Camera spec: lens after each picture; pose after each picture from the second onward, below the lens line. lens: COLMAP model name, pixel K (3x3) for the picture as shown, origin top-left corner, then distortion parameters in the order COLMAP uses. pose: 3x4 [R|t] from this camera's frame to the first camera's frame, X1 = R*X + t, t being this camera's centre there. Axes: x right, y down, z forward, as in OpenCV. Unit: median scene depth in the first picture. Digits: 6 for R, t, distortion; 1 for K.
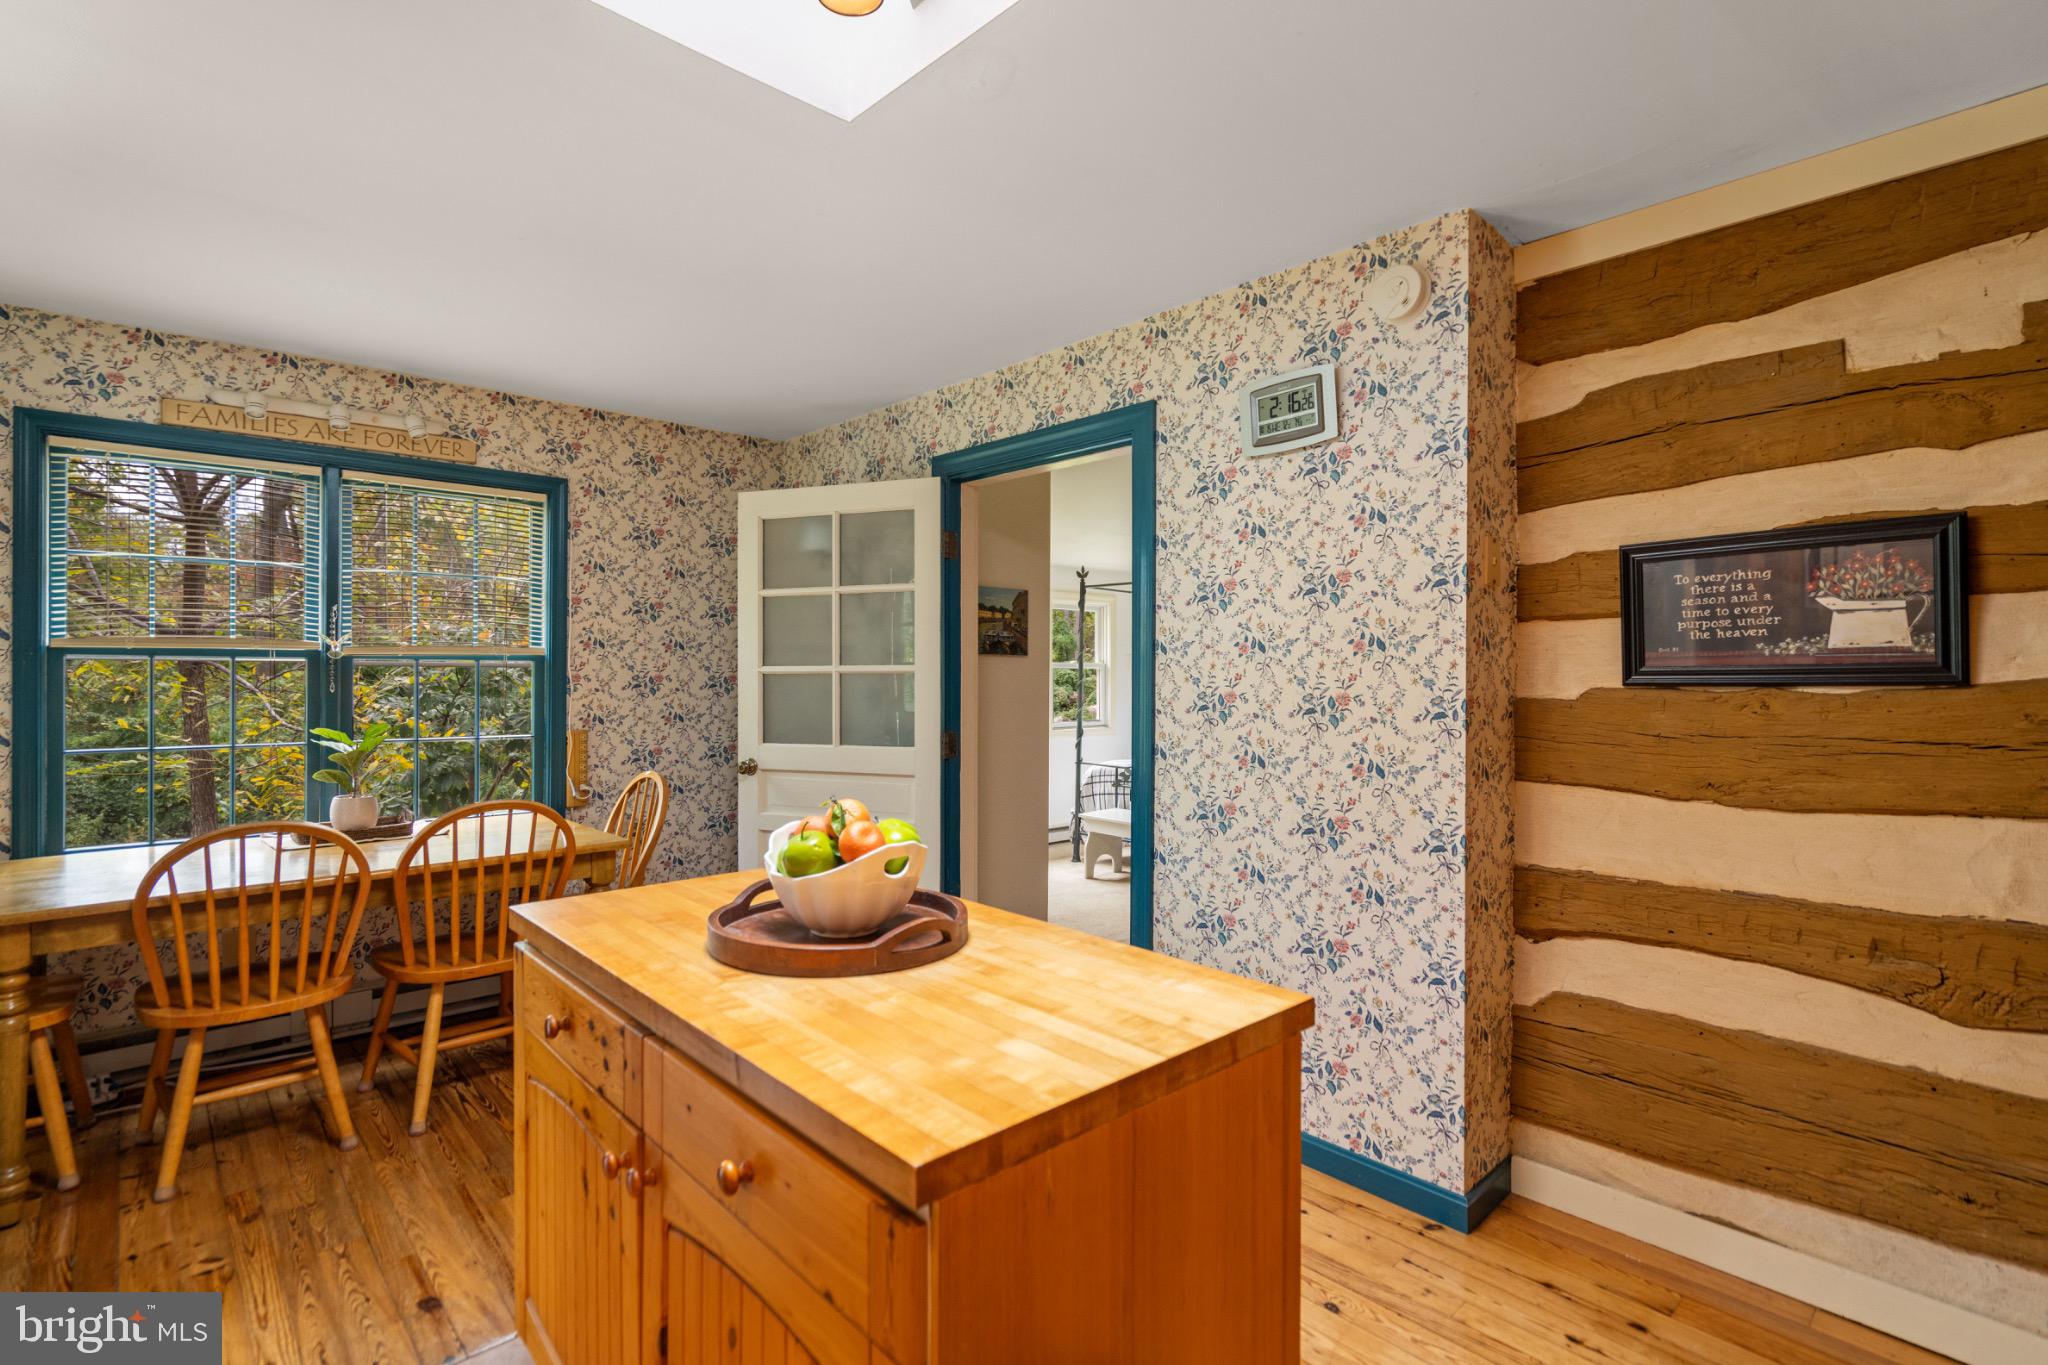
lens RADIAL K [[962.7, 0, 1021.3], [0, 962.7, 678.0], [0, 0, 1]] dist [-0.002222, -0.000268]
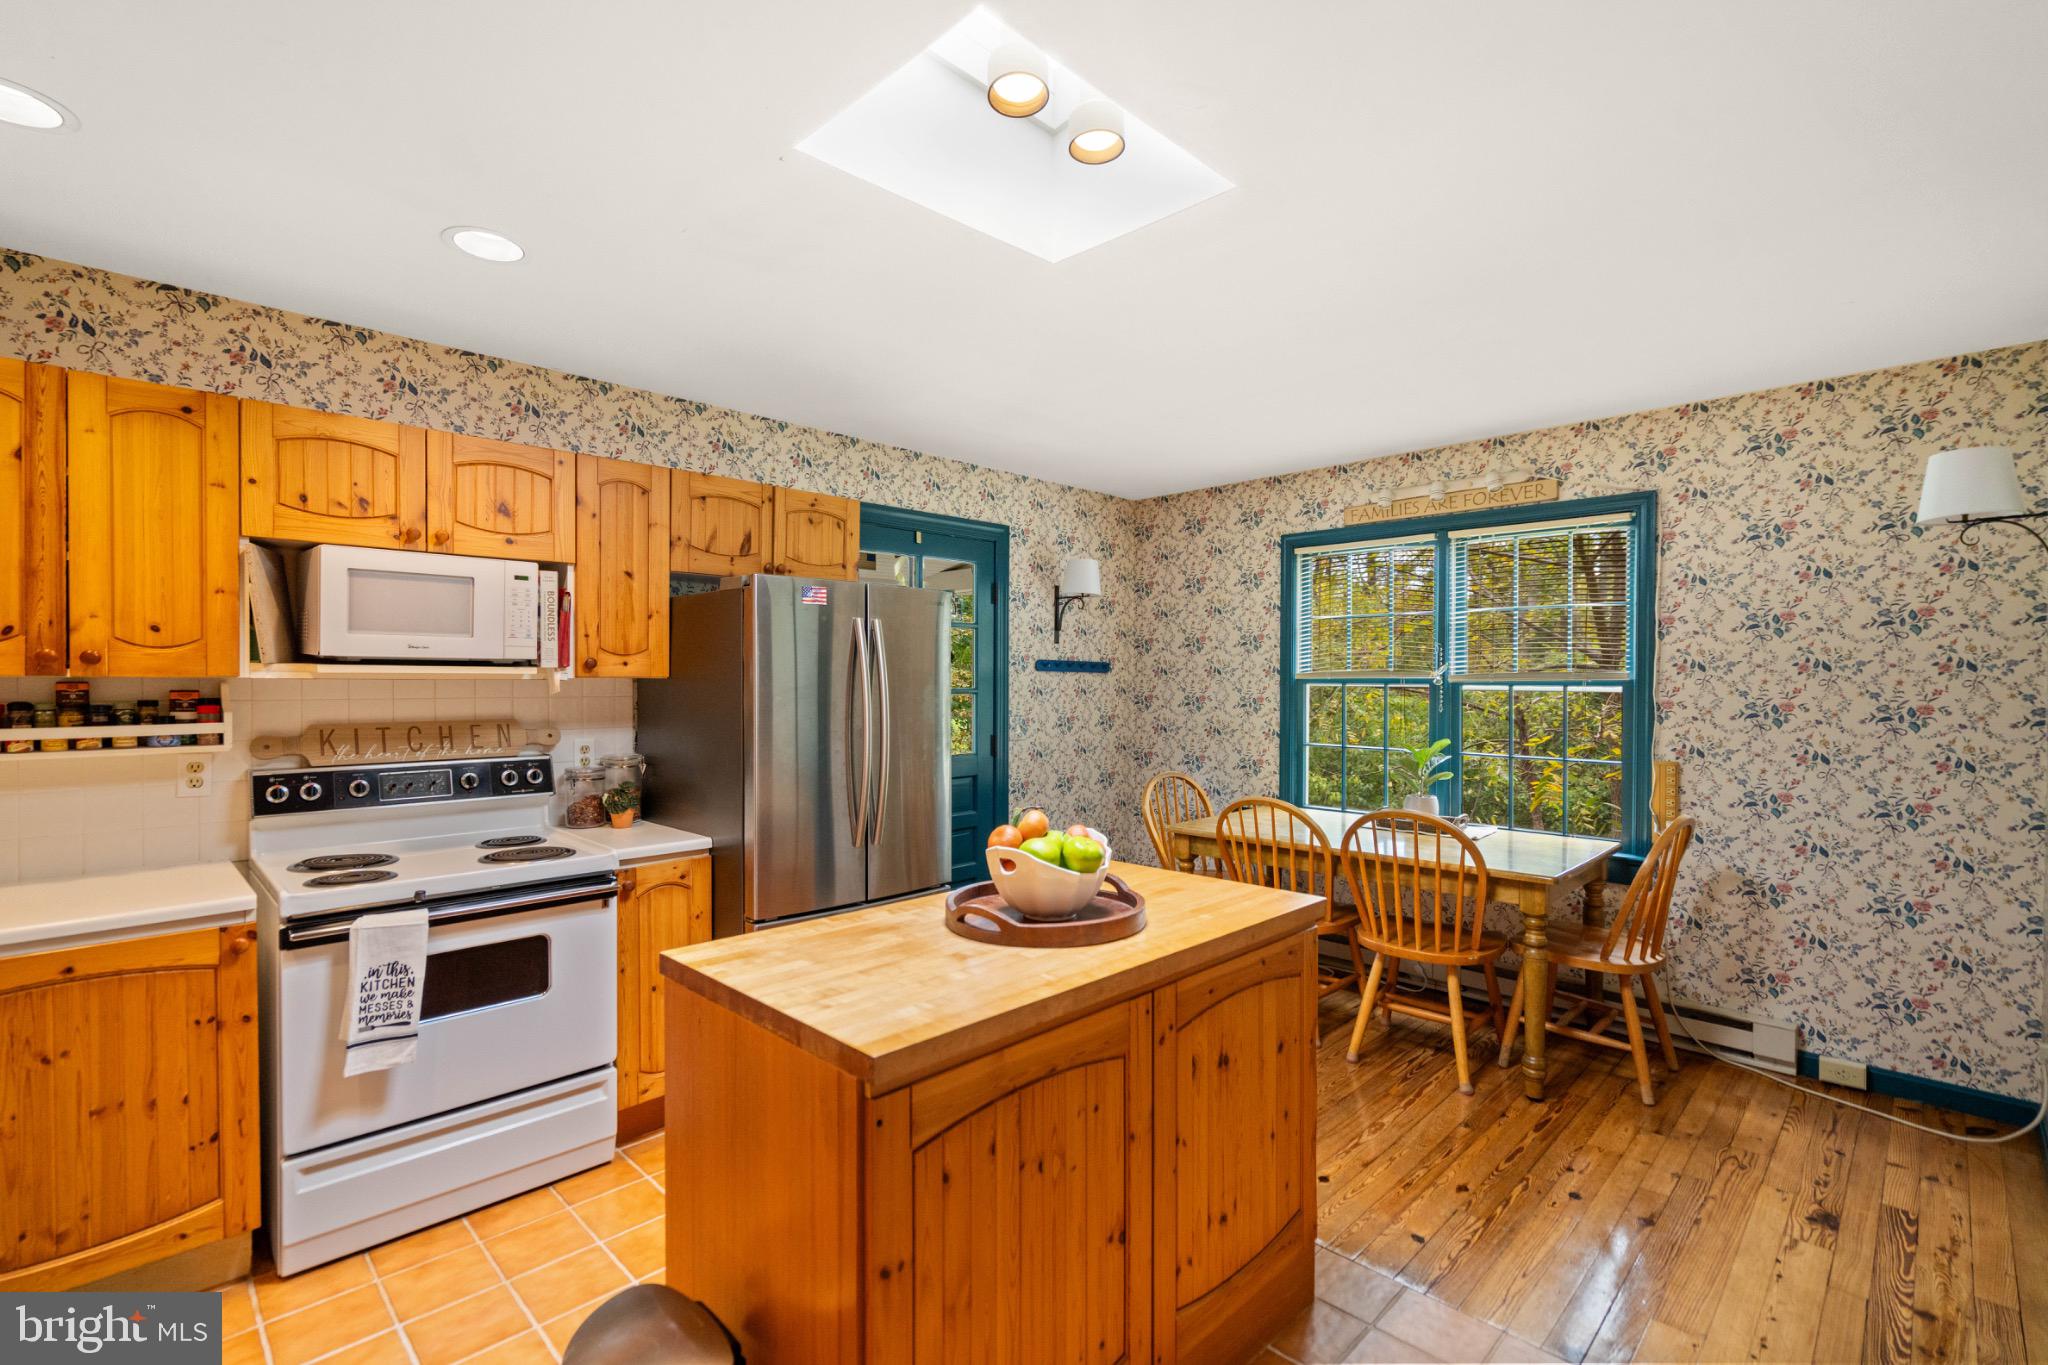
lens RADIAL K [[917.7, 0, 1013.5], [0, 917.7, 685.8], [0, 0, 1]] dist [0.000133, -0.000092]
pose [[0.038089, 0.003745, -0.999267, 0.424577], [-0.007479, 0.999966, 0.003463, -0.017700], [0.999246, 0.007341, 0.038115, 0.377128]]
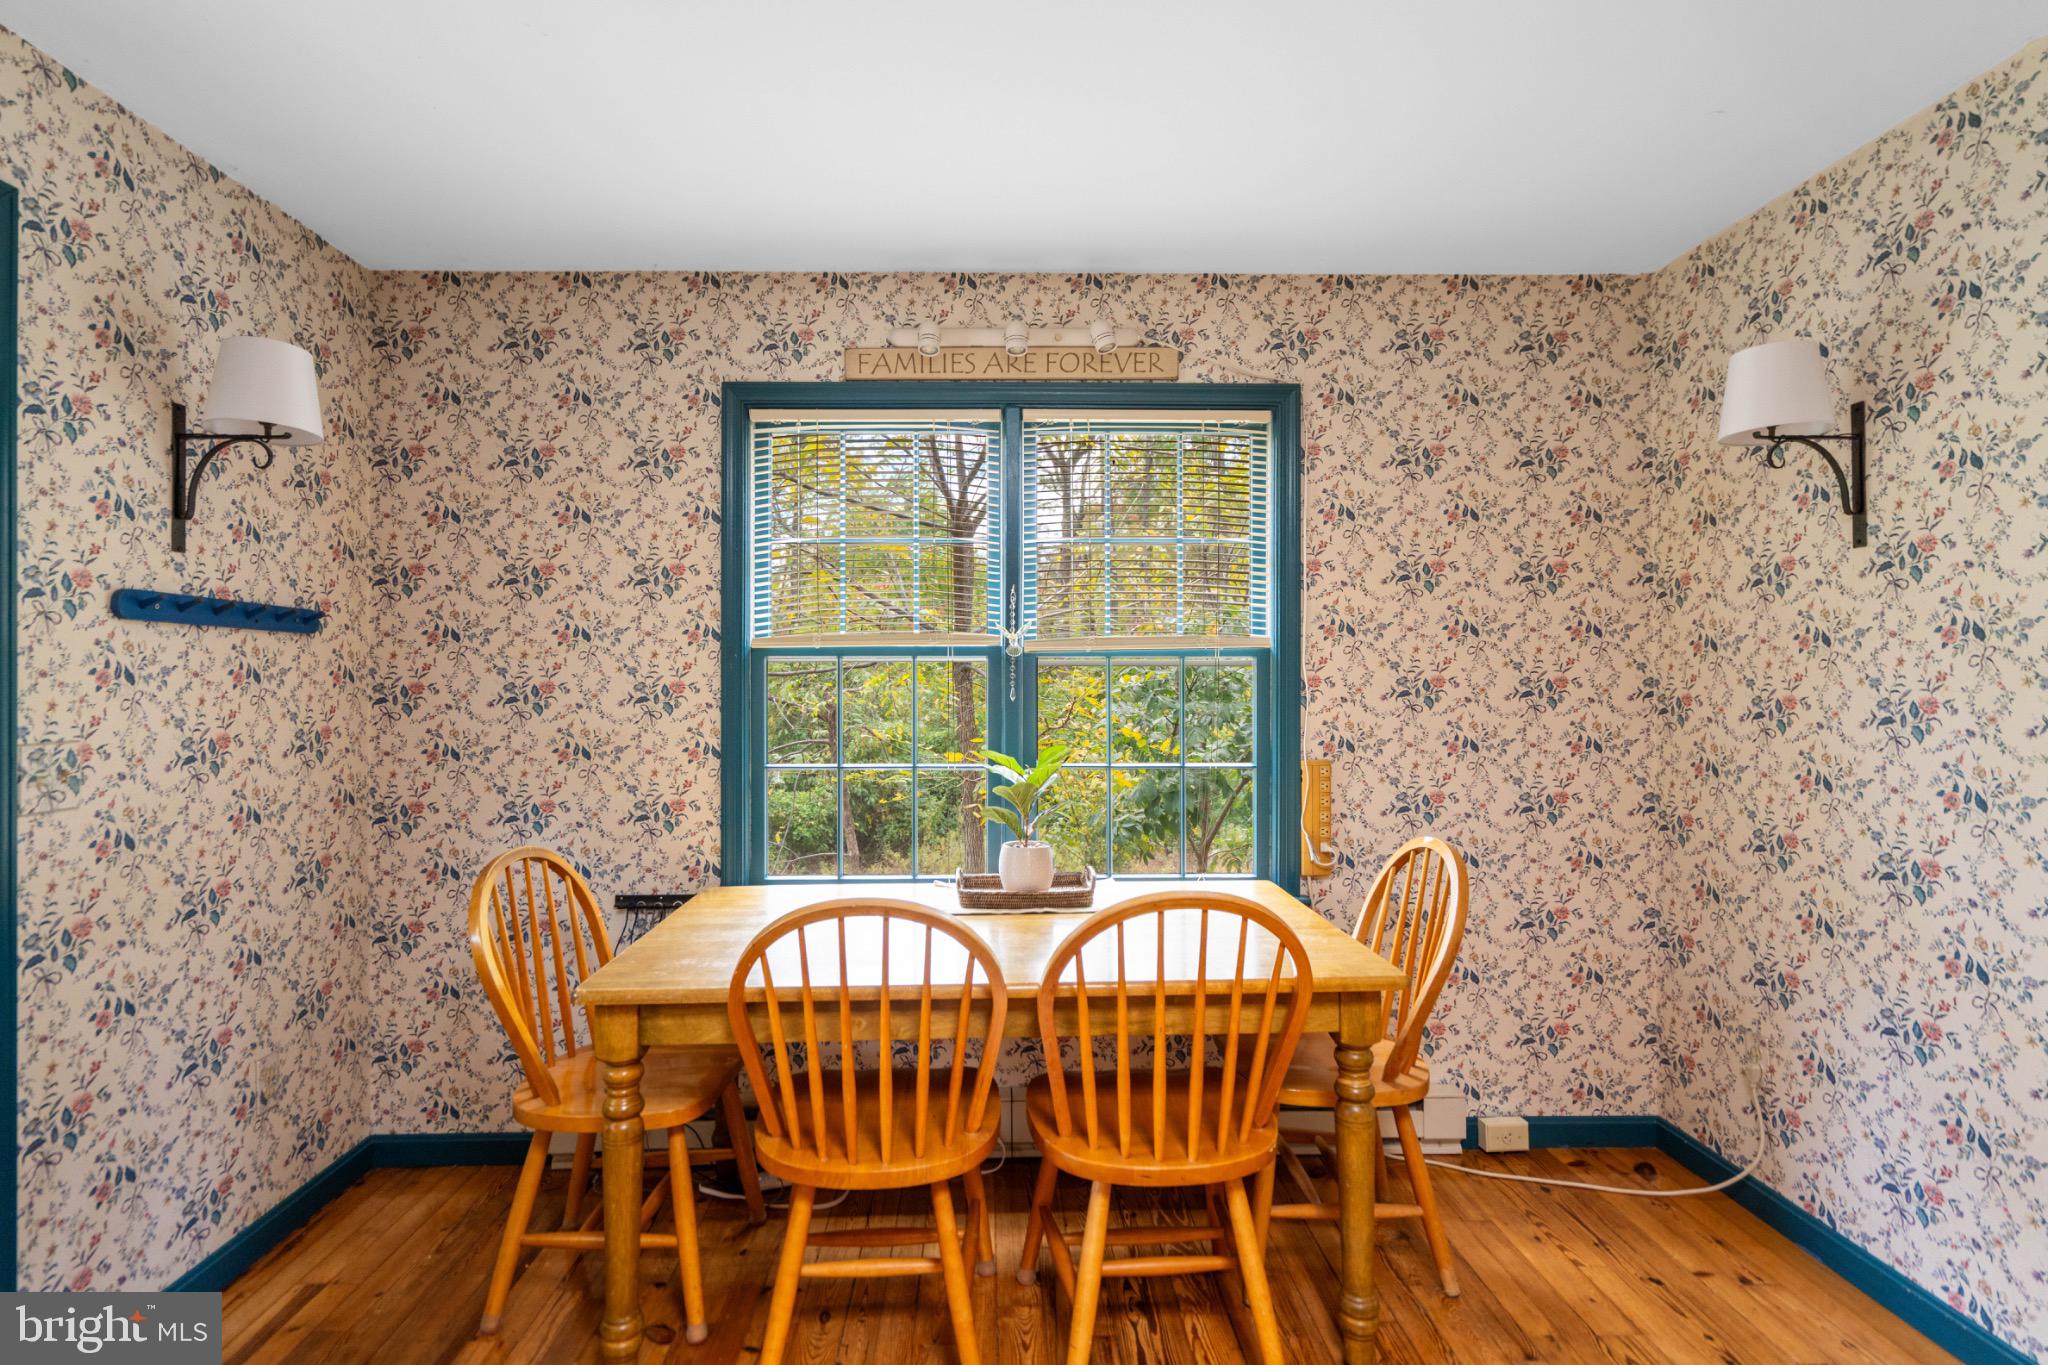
lens RADIAL K [[1027.5, 0, 1022.2], [0, 1027.5, 671.6], [0, 0, 1]] dist [0.000176, 0.001066]
pose [[0.754700, -0.009940, -0.655995, -0.163623], [0.002400, 0.999920, -0.012390, 0.001615], [0.656065, 0.007776, 0.754664, 0.364201]]
